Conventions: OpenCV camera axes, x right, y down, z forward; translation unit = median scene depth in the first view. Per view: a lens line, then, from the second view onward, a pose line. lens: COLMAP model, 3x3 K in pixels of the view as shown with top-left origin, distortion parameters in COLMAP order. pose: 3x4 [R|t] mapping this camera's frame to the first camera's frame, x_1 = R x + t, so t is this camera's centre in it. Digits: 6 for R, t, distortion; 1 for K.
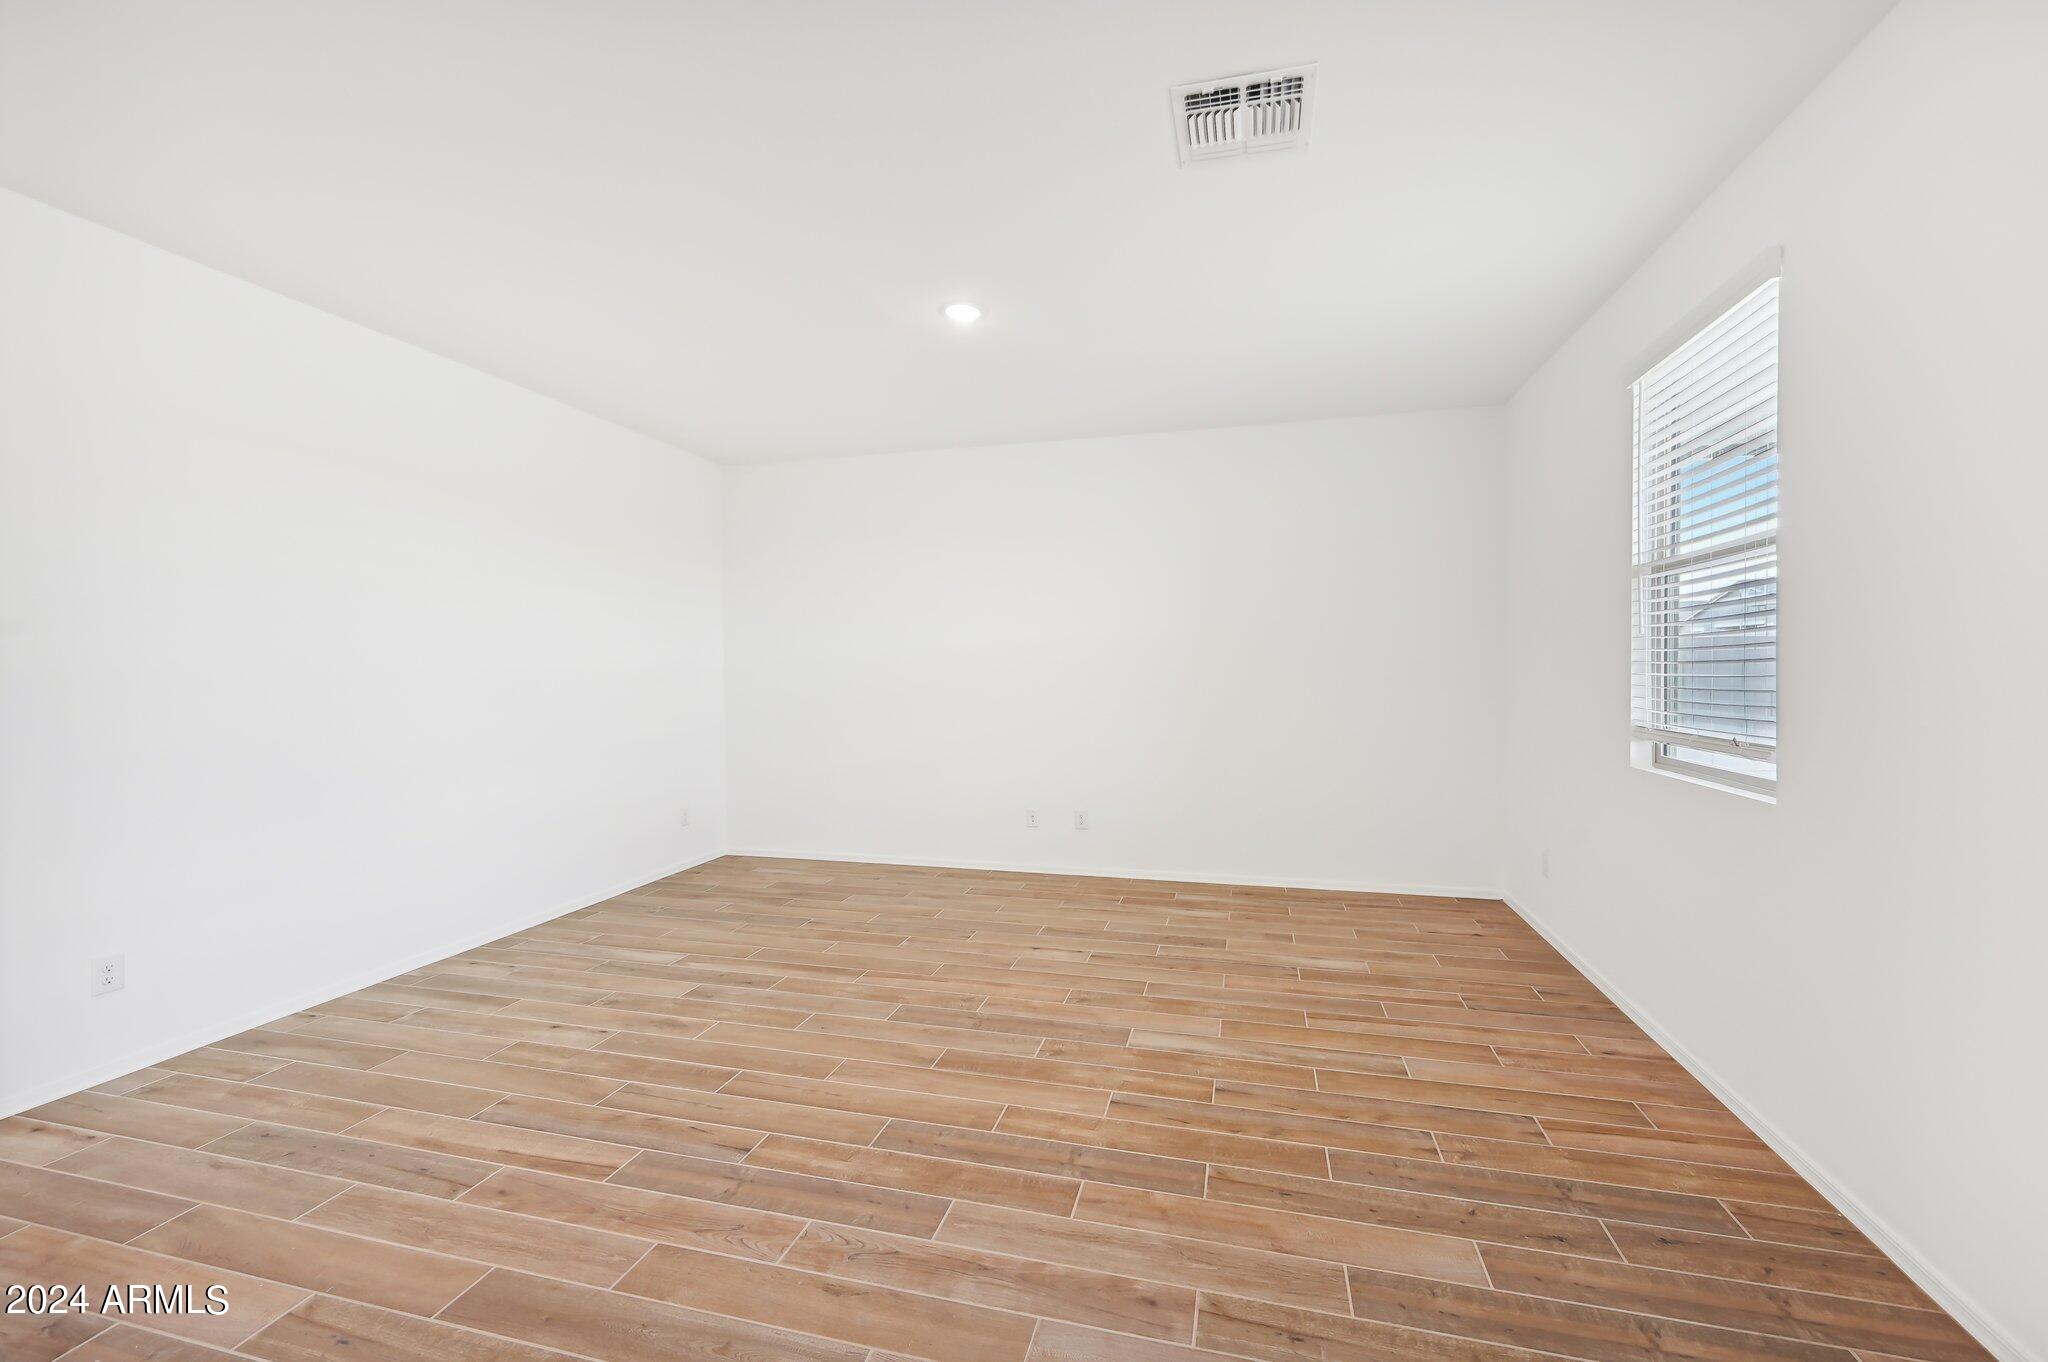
lens RADIAL K [[810.7, 0, 1024.0], [0, 810.7, 681.0], [0, 0, 1]] dist [0.001722, 0.000326]
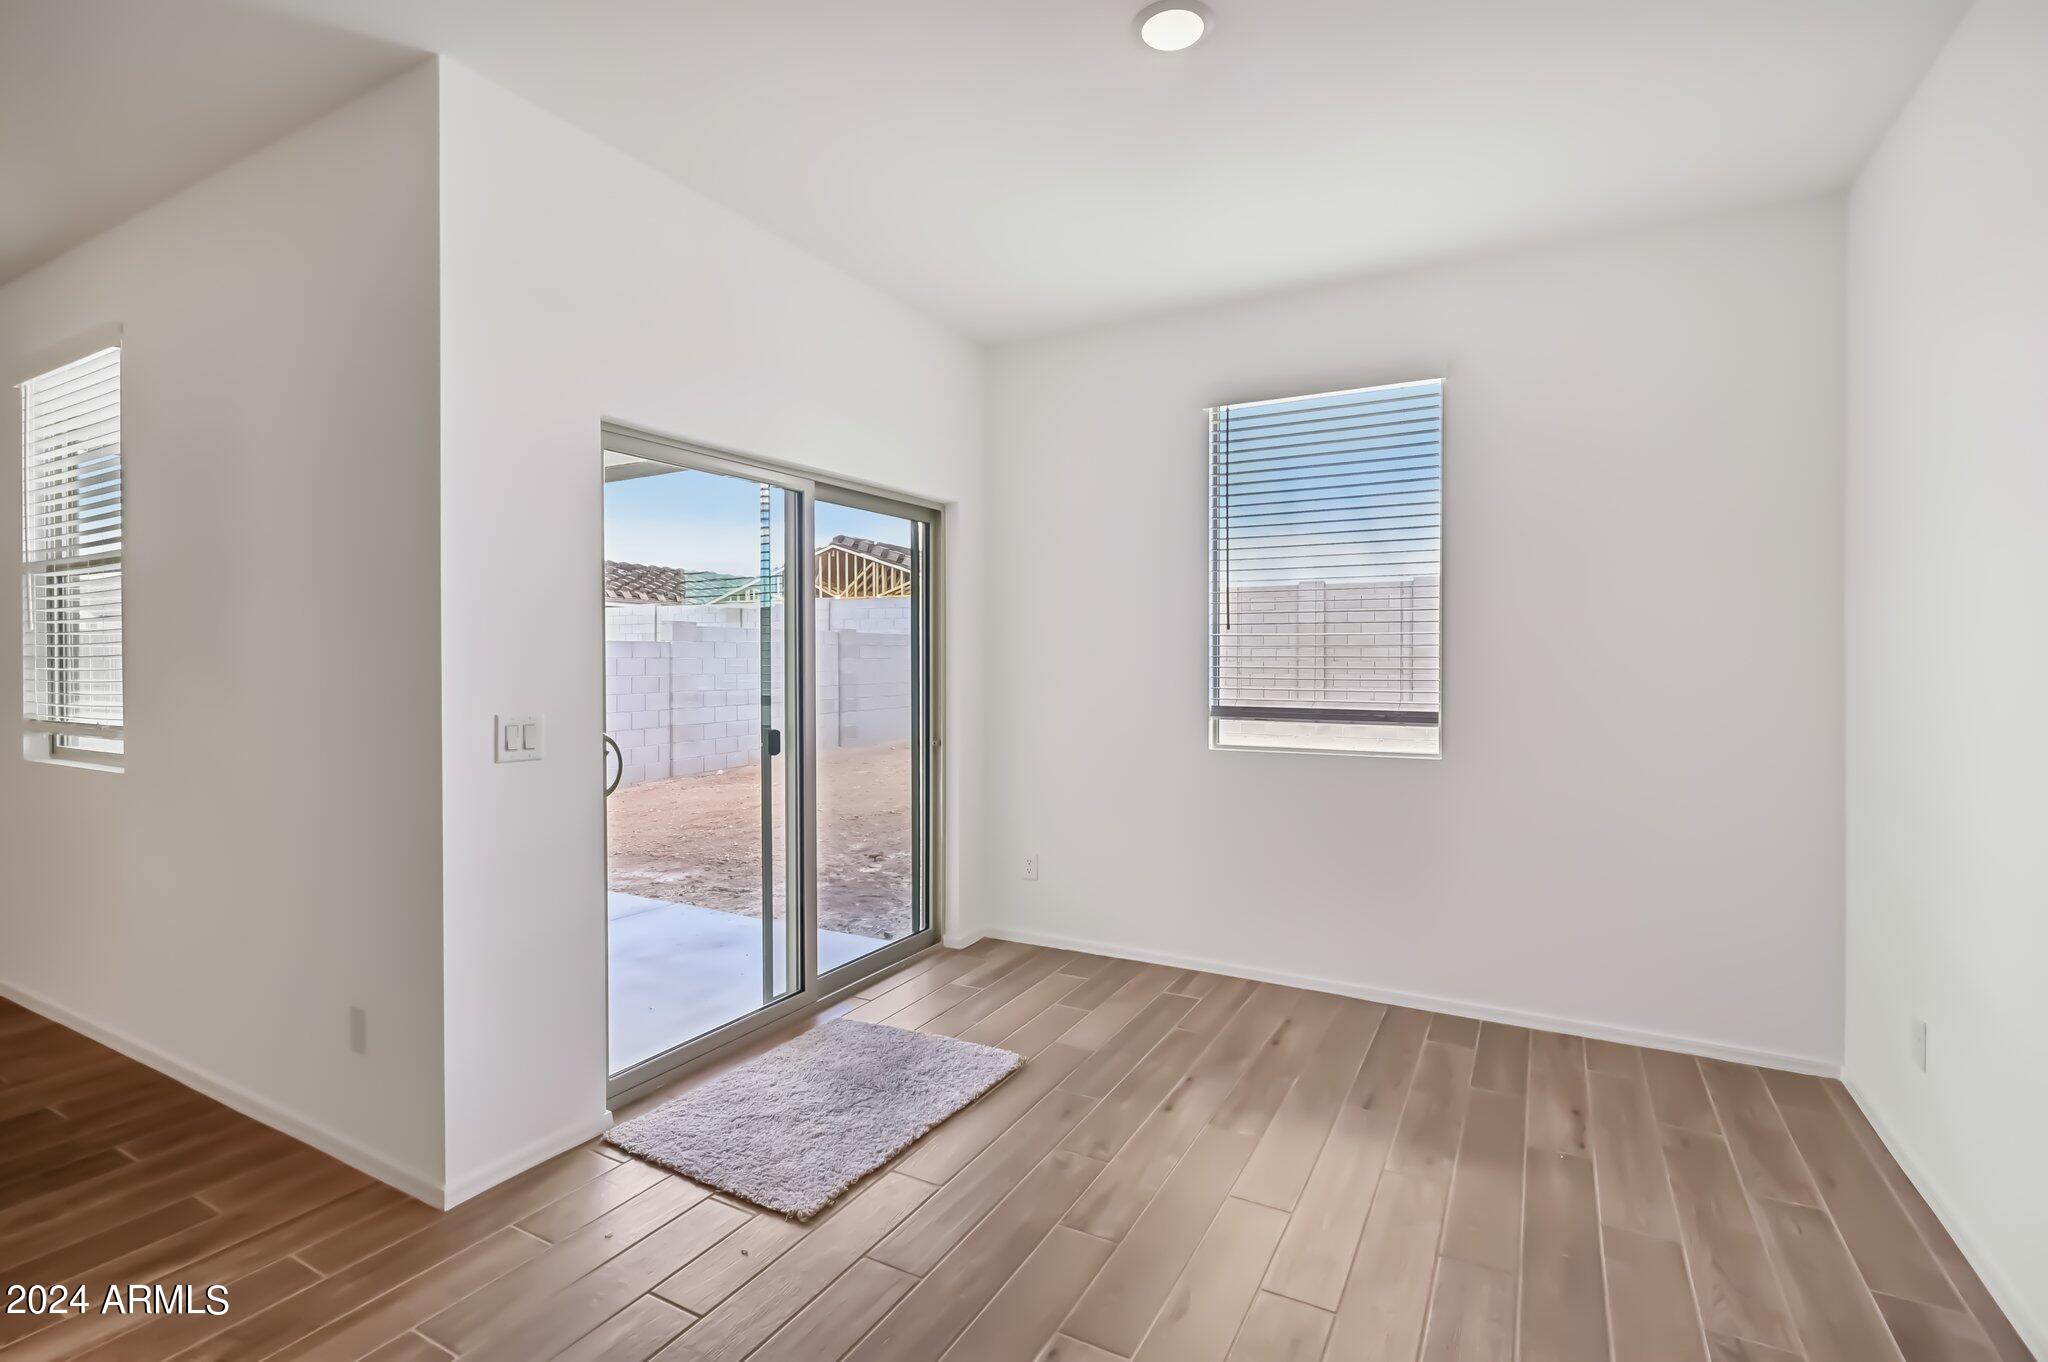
lens RADIAL K [[934.1, 0, 1077.1], [0, 934.1, 679.2], [0, 0, 1]] dist [-0.000814, -0.000204]
pose [[0.206301, -0.015298, 0.978369, -0.125259], [0.014622, 0.999814, 0.012550, 0.009063], [-0.978379, 0.011716, 0.206486, -0.543244]]
